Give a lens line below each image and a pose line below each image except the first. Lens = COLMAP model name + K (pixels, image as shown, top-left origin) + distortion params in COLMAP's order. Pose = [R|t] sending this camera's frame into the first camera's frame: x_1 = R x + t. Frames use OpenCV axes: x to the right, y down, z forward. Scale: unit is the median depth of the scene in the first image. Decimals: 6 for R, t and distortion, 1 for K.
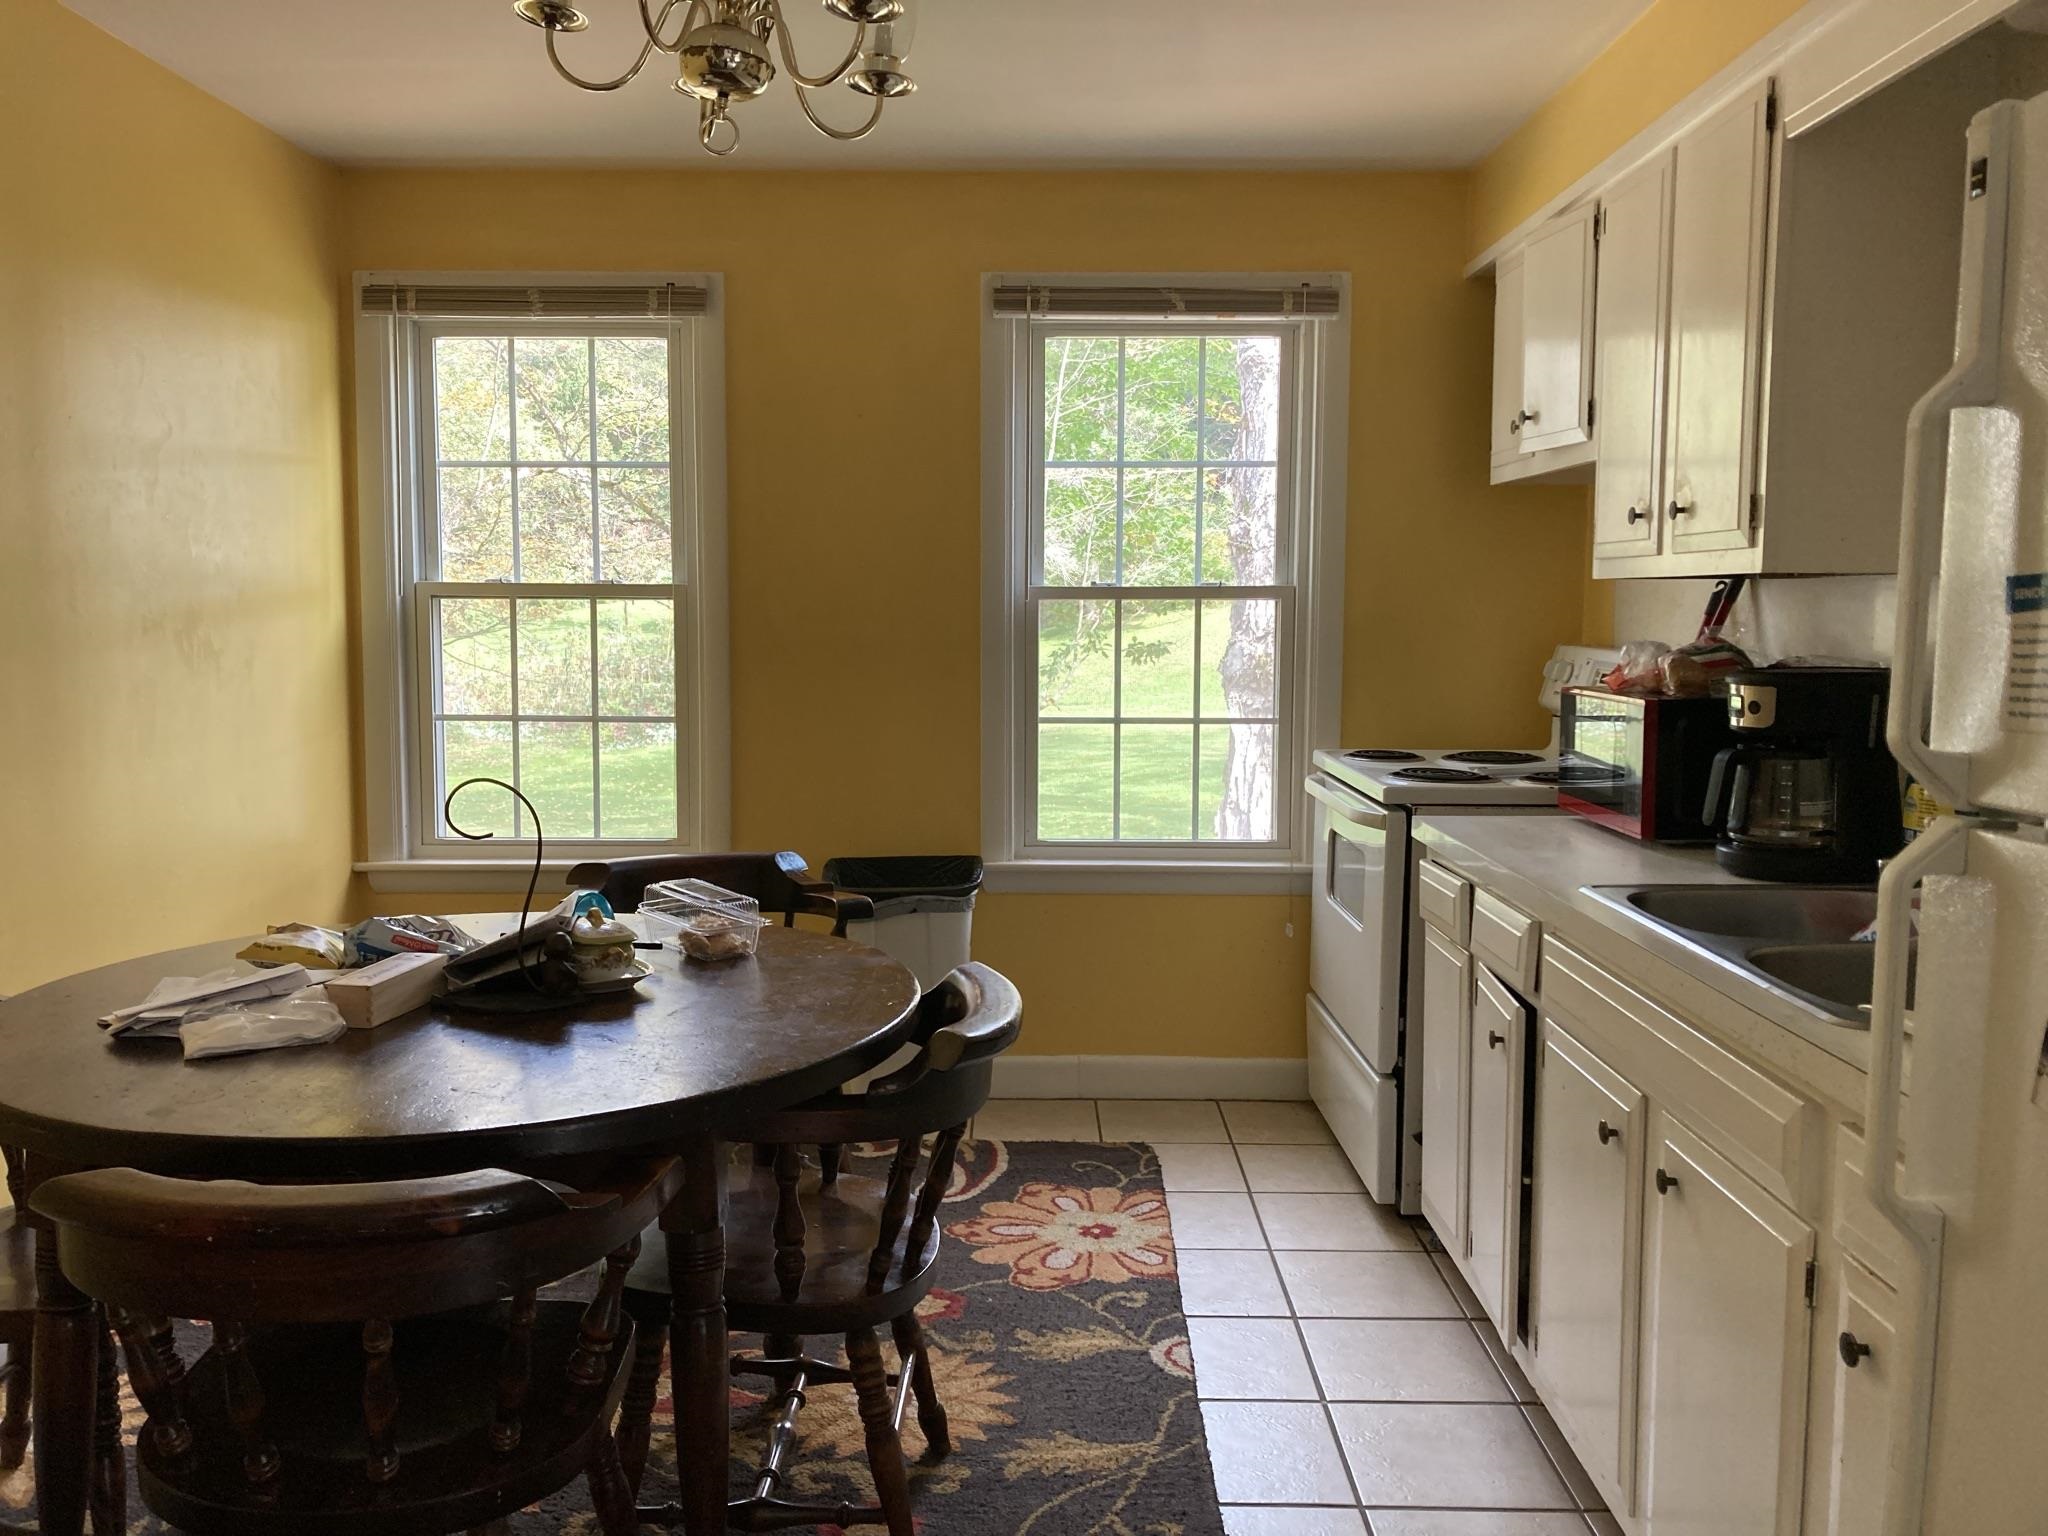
lens RADIAL K [[1657.2, 0, 1035.4], [0, 1657.2, 759.2], [0, 0, 1]] dist [0.060687, -0.068813]
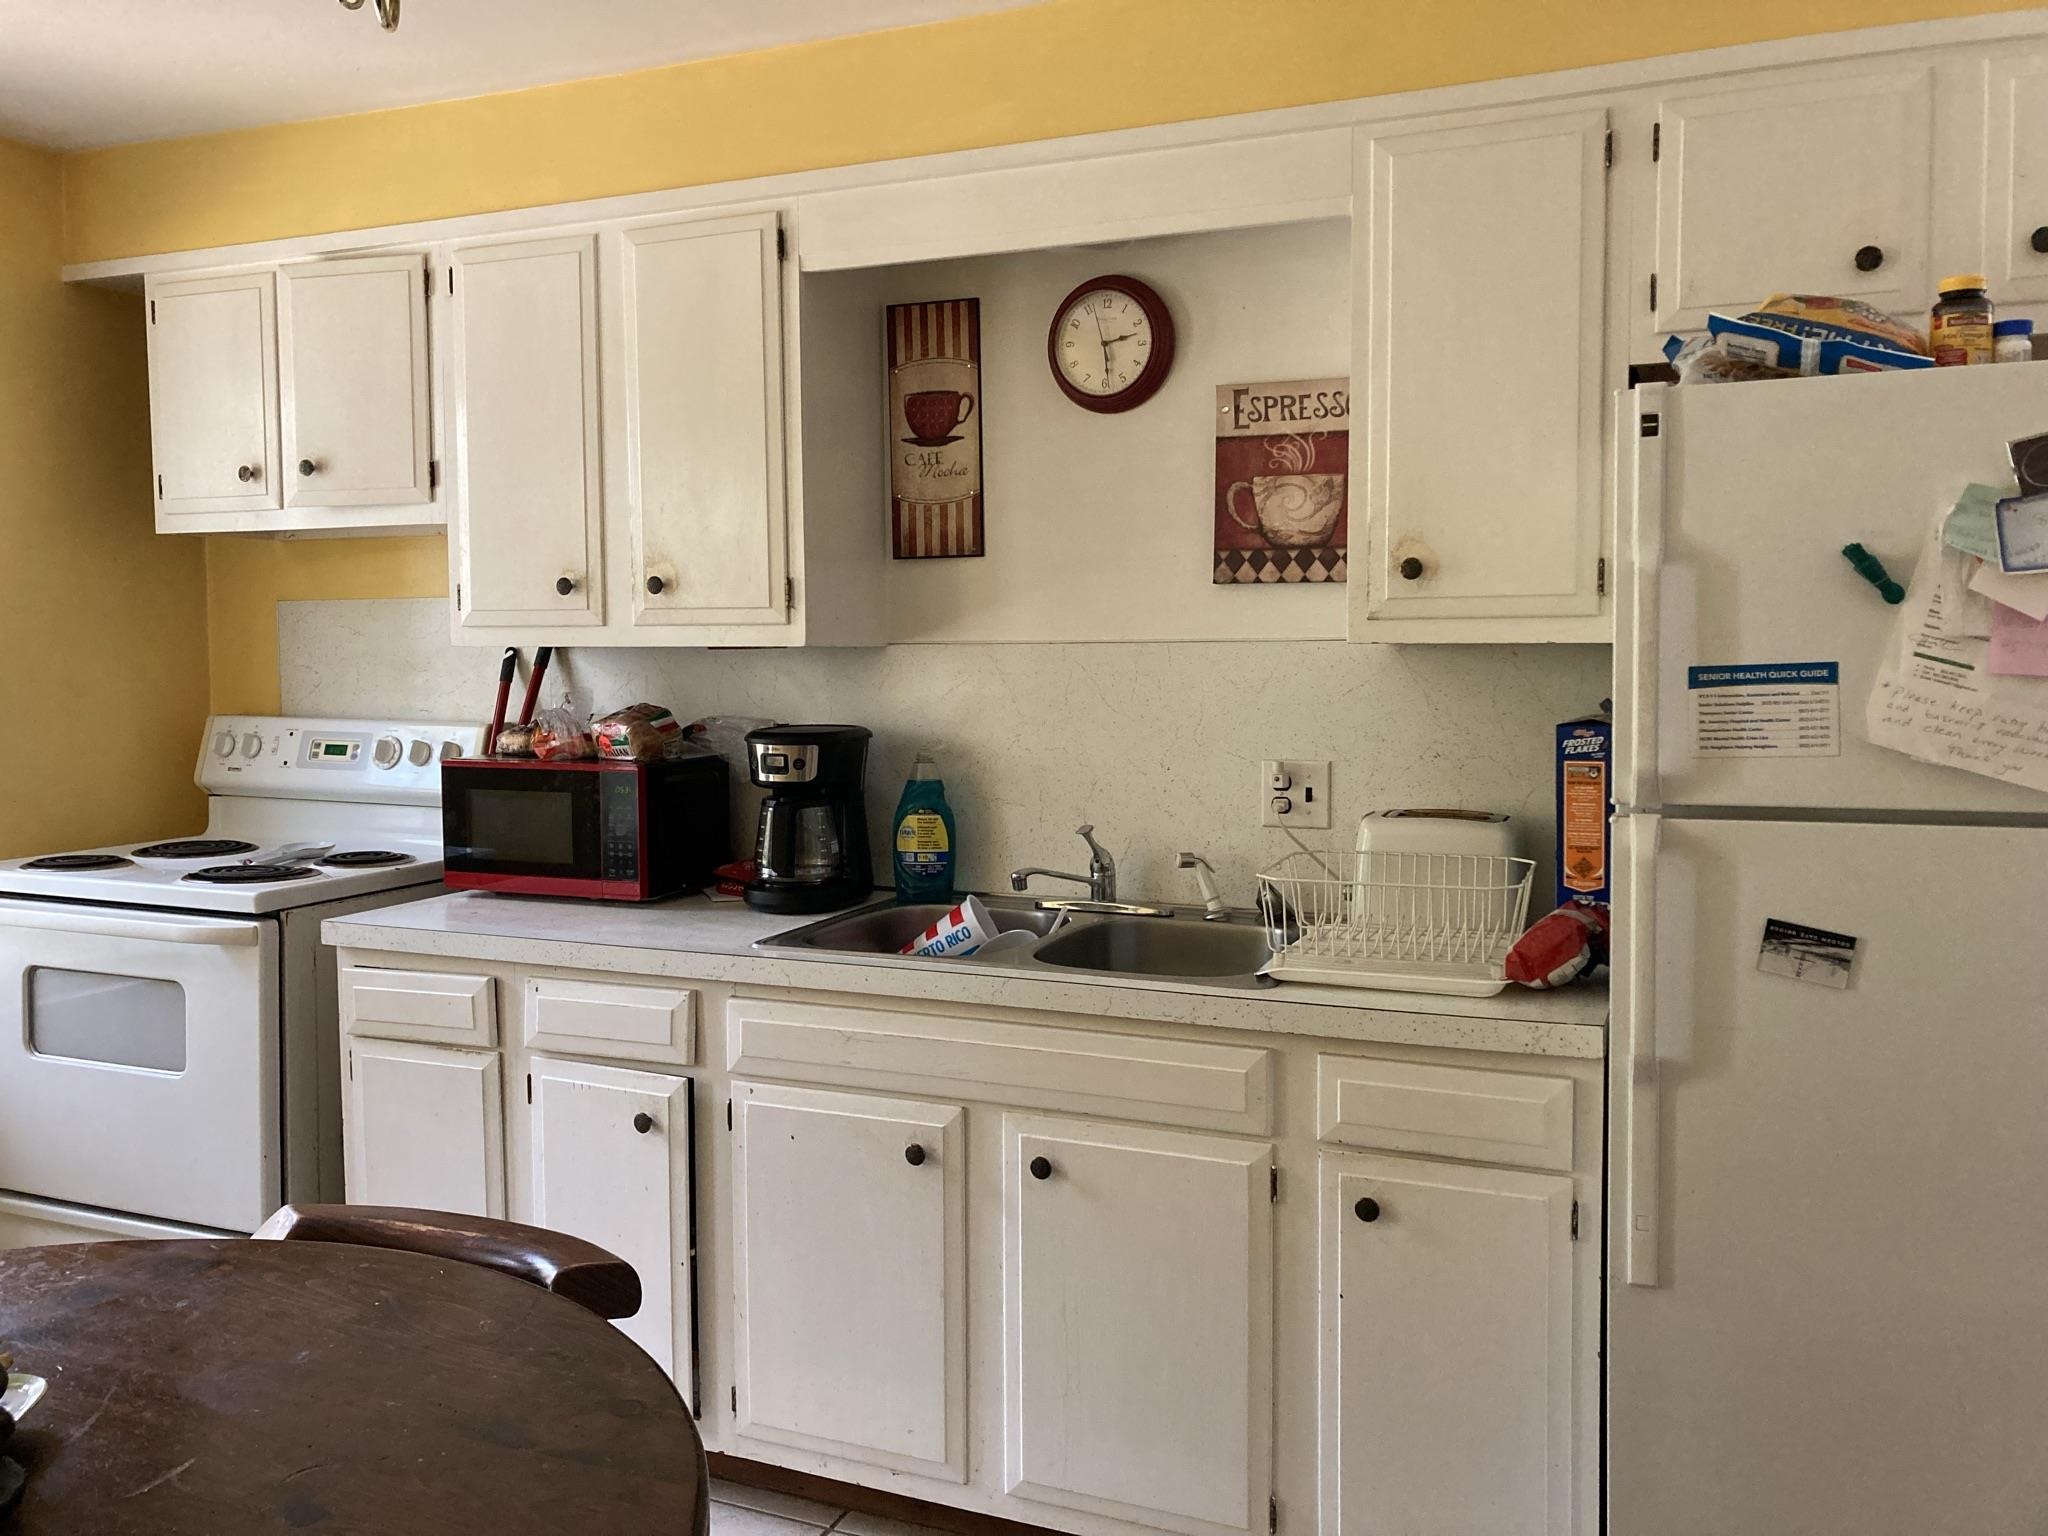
lens RADIAL K [[1657.2, 0, 1035.4], [0, 1657.2, 759.2], [0, 0, 1]] dist [0.060687, -0.068813]
pose [[0.445355, -0.061606, 0.893232, -0.498255], [0.089819, 0.995672, 0.023888, -0.046473], [-0.890838, 0.069590, 0.448960, 0.349123]]
